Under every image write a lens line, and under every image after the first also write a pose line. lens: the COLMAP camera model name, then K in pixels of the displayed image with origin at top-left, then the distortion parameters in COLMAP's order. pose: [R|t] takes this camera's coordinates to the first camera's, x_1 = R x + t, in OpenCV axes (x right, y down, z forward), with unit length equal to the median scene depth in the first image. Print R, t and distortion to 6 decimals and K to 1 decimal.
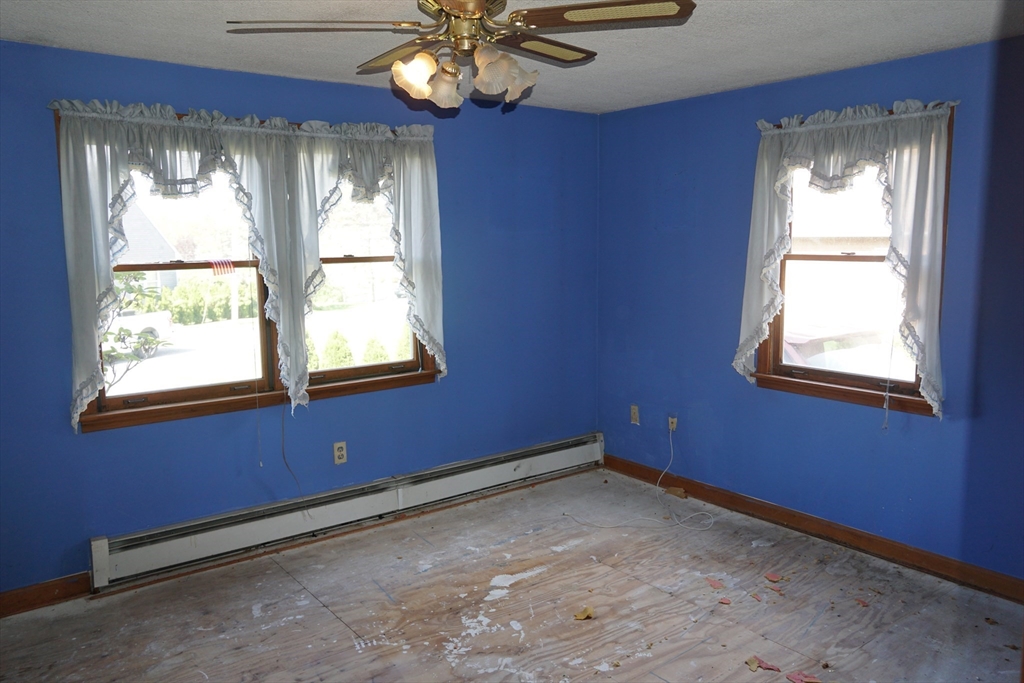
lens RADIAL K [[768.6, 0, 512.0], [0, 768.6, 341.5], [0, 0, 1]] dist [-0.054148, 0.065324]
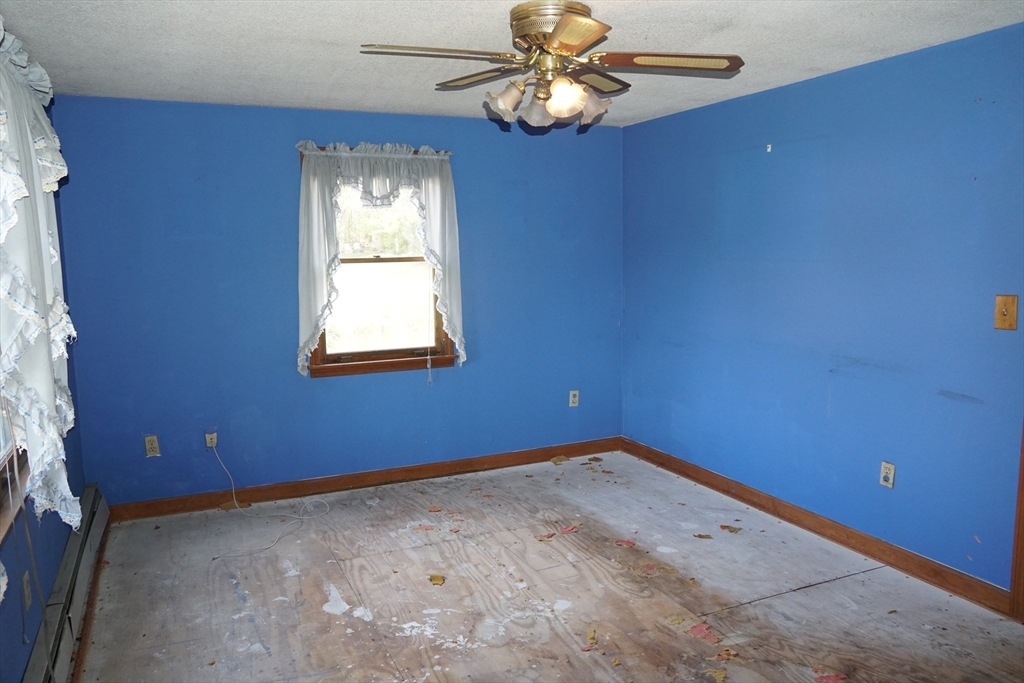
lens RADIAL K [[768.6, 0, 512.0], [0, 768.6, 341.5], [0, 0, 1]] dist [-0.054148, 0.065324]
pose [[0.229830, -0.118657, 0.965970, -0.776974], [0.141695, 0.986044, 0.087410, -0.056281], [-0.962861, 0.116784, 0.243436, 0.496005]]
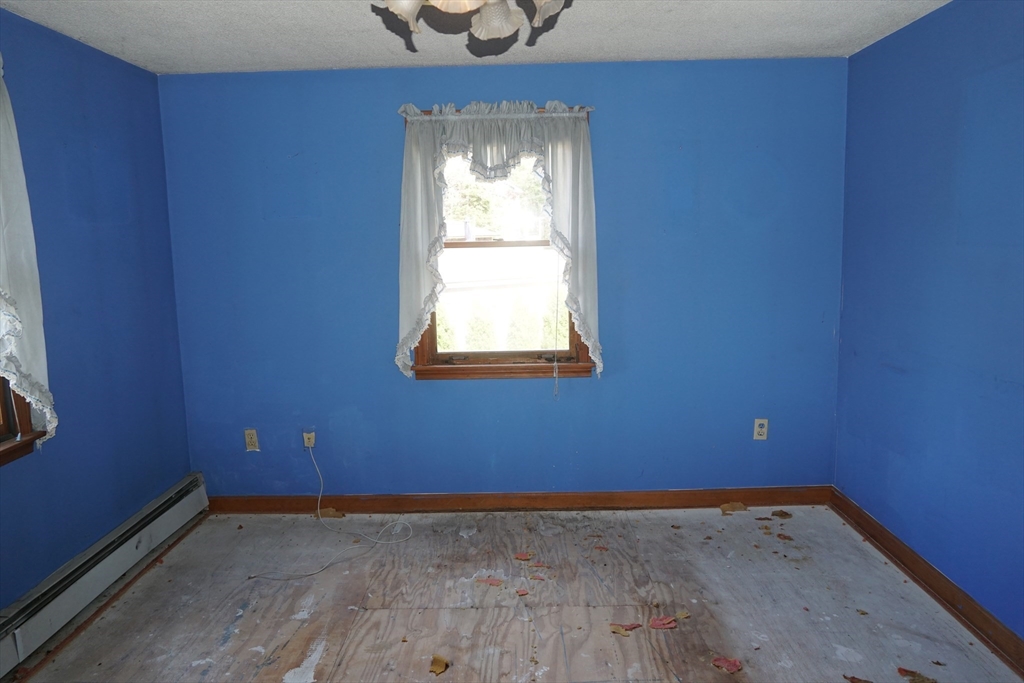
lens RADIAL K [[768.6, 0, 512.0], [0, 768.6, 341.5], [0, 0, 1]] dist [-0.054148, 0.065324]
pose [[0.626173, -0.117277, 0.770814, -0.395529], [0.120933, 0.991267, 0.052578, -0.029155], [-0.770248, 0.060294, 0.634887, 0.320478]]
